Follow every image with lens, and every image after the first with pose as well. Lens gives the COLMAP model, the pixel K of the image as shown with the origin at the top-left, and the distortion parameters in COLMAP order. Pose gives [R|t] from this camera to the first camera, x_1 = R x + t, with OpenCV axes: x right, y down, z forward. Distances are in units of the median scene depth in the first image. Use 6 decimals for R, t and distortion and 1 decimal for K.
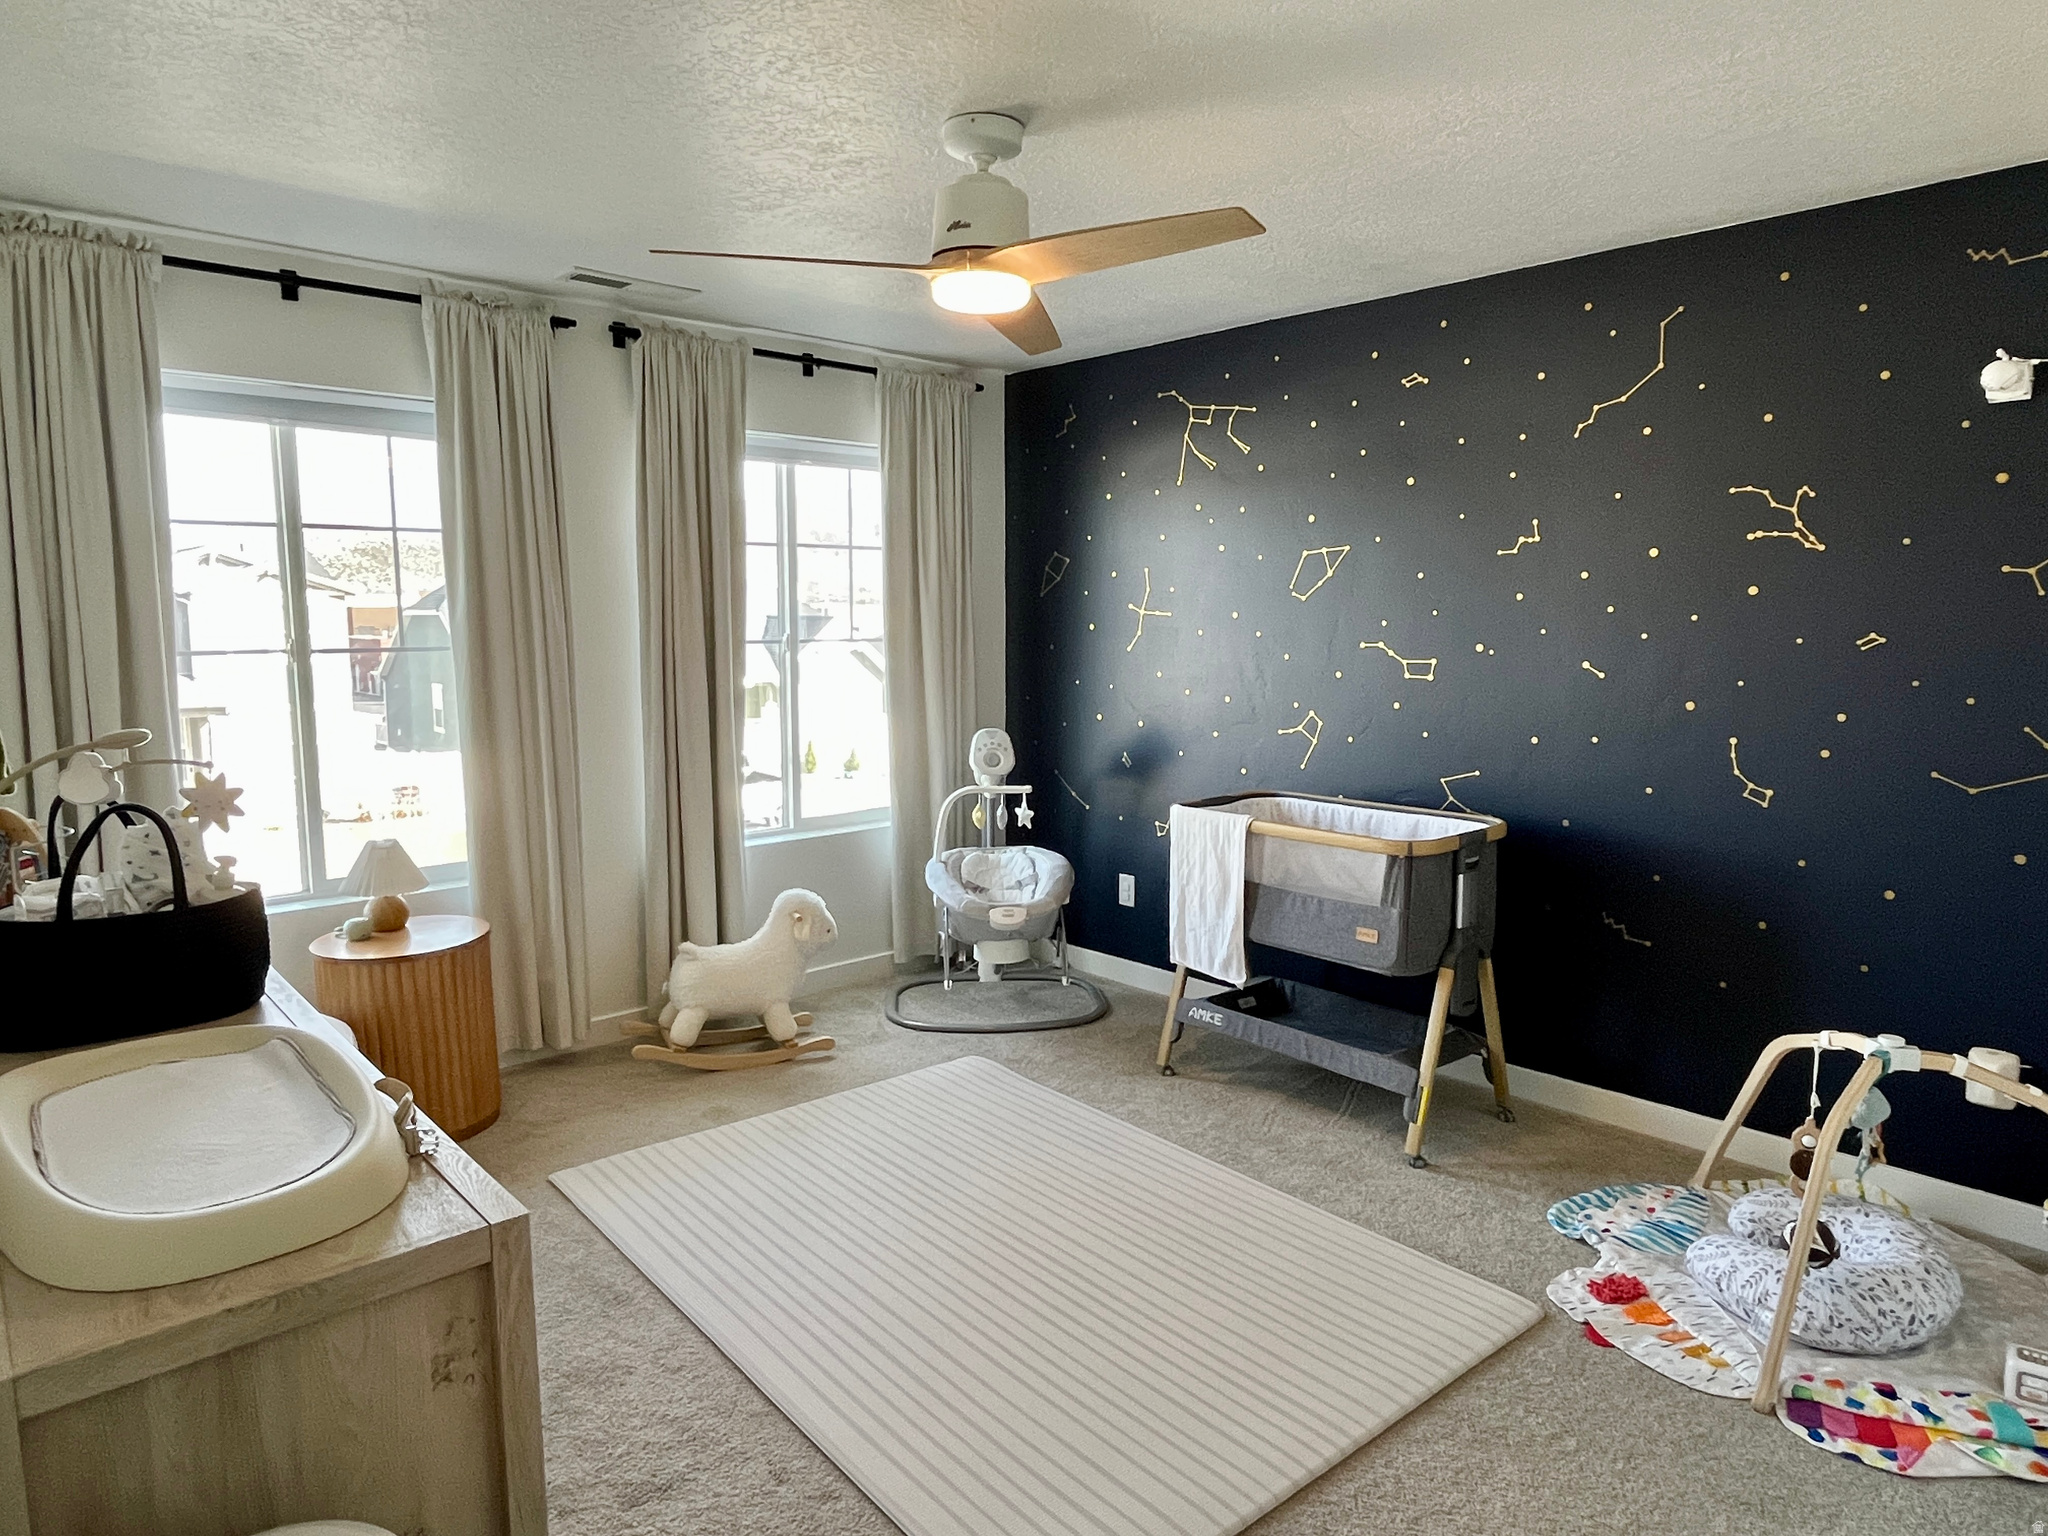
lens RADIAL K [[1225.2, 0, 1016.6], [0, 1225.2, 765.5], [0, 0, 1]] dist [-0.009068, -0.000870]
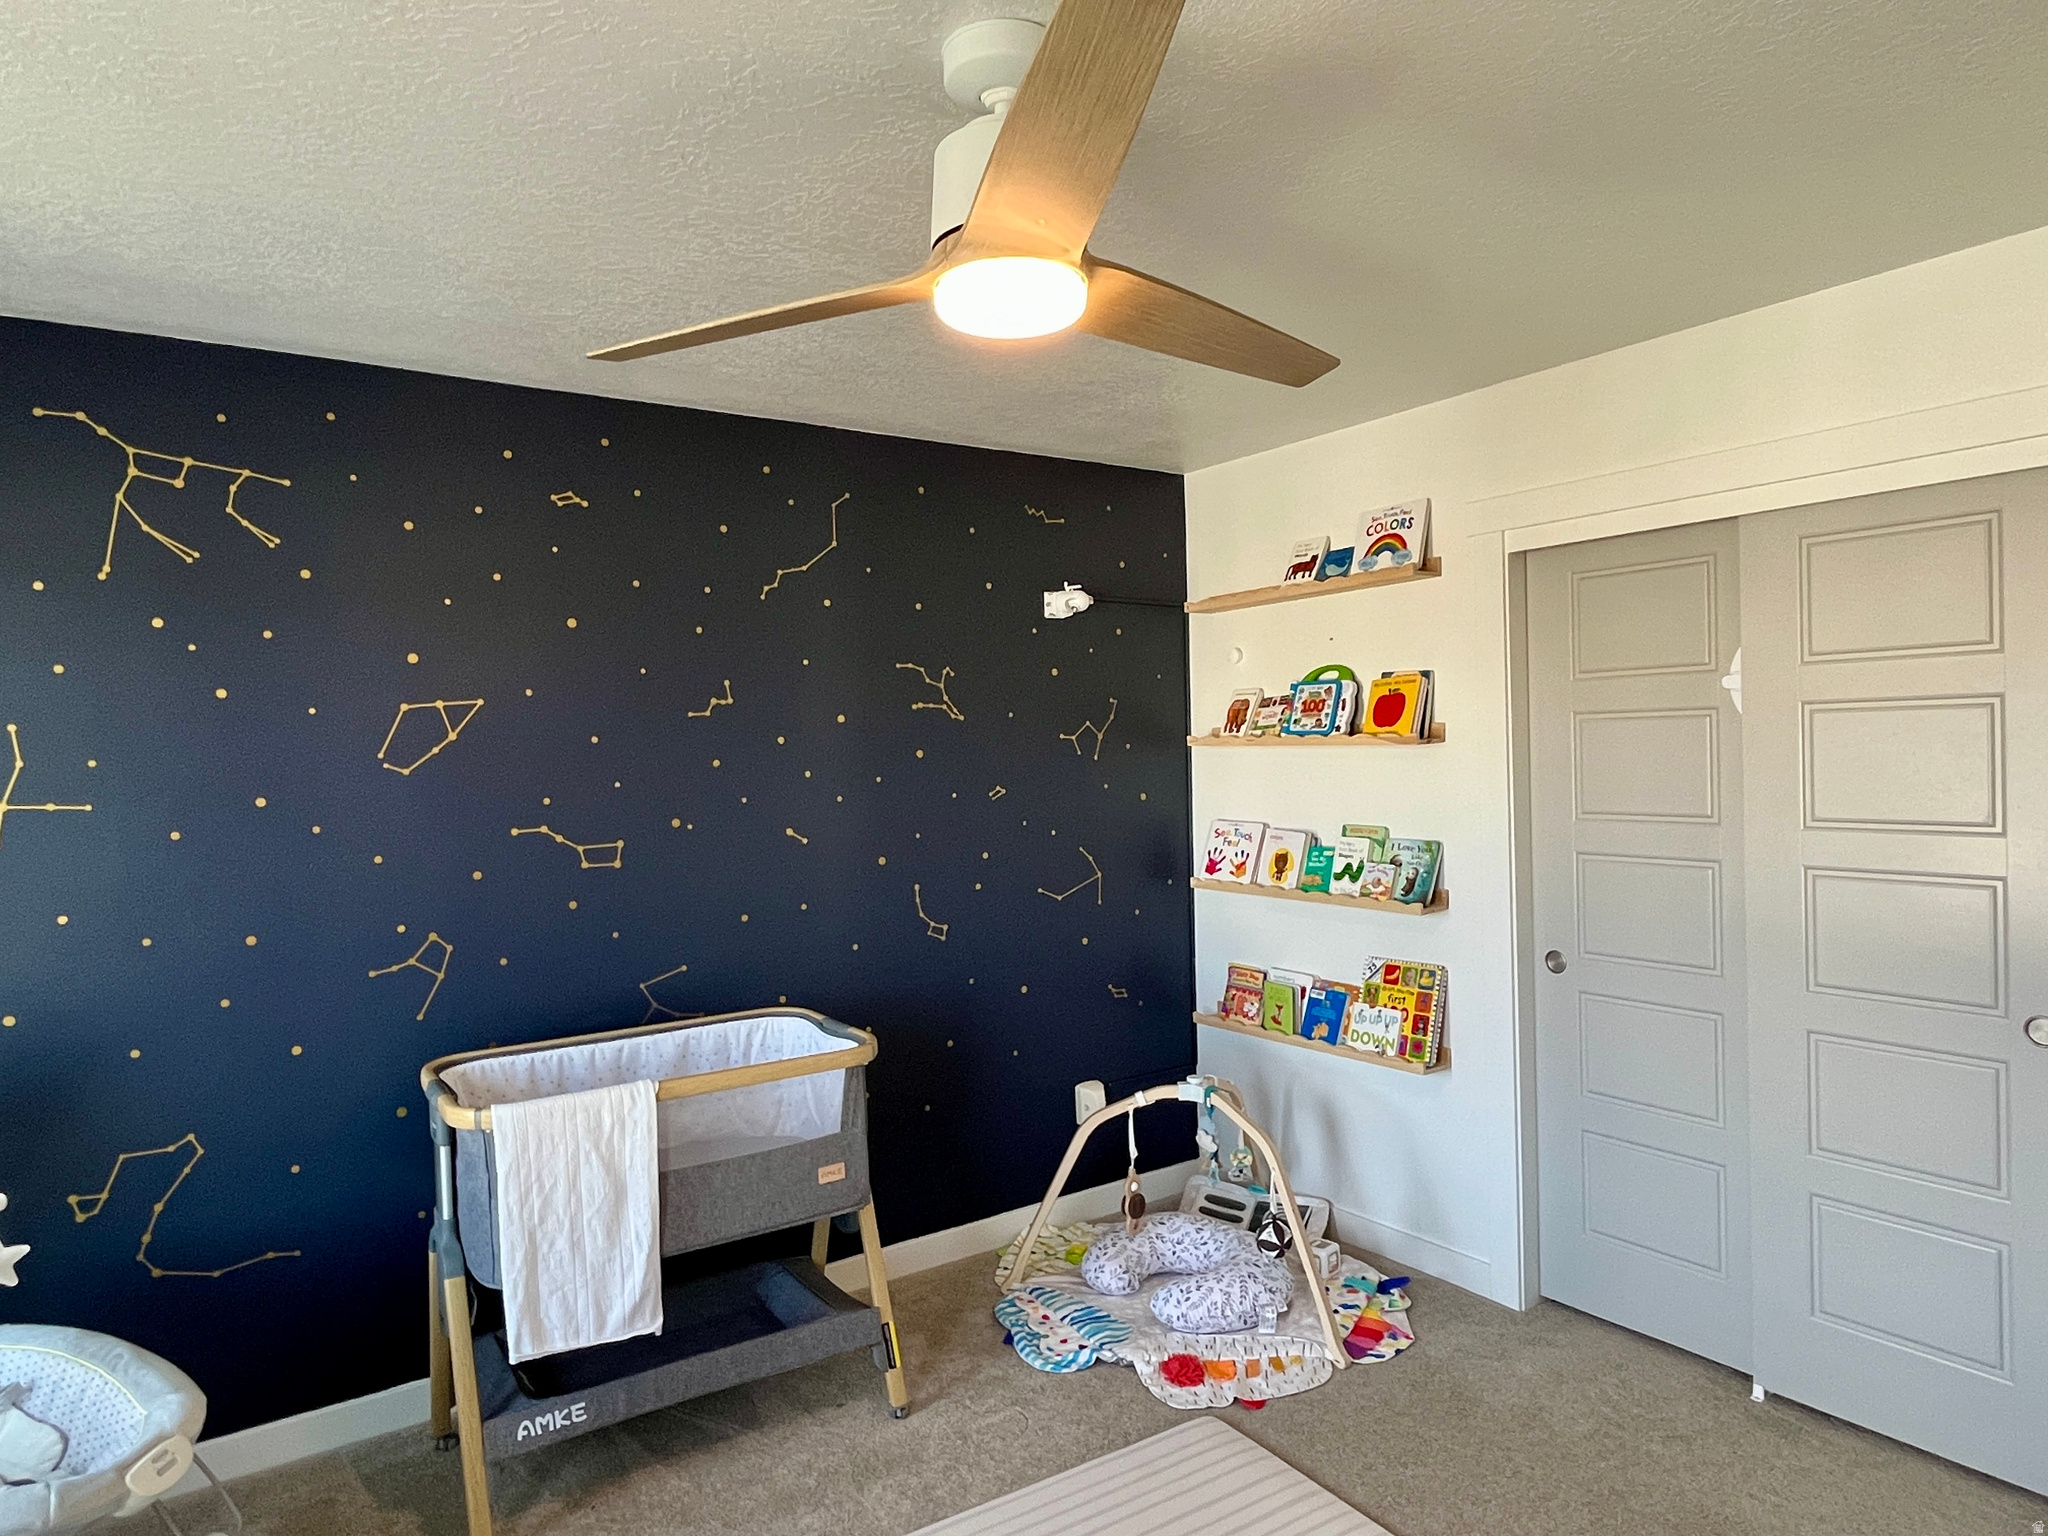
lens RADIAL K [[1225.2, 0, 1016.4], [0, 1225.2, 773.4], [0, 0, 1]] dist [-0.009068, -0.000870]
pose [[0.149276, -0.020142, 0.988590, -0.473908], [0.151497, 0.988454, -0.002737, -0.099469], [-0.977121, 0.150177, 0.150604, 0.681034]]
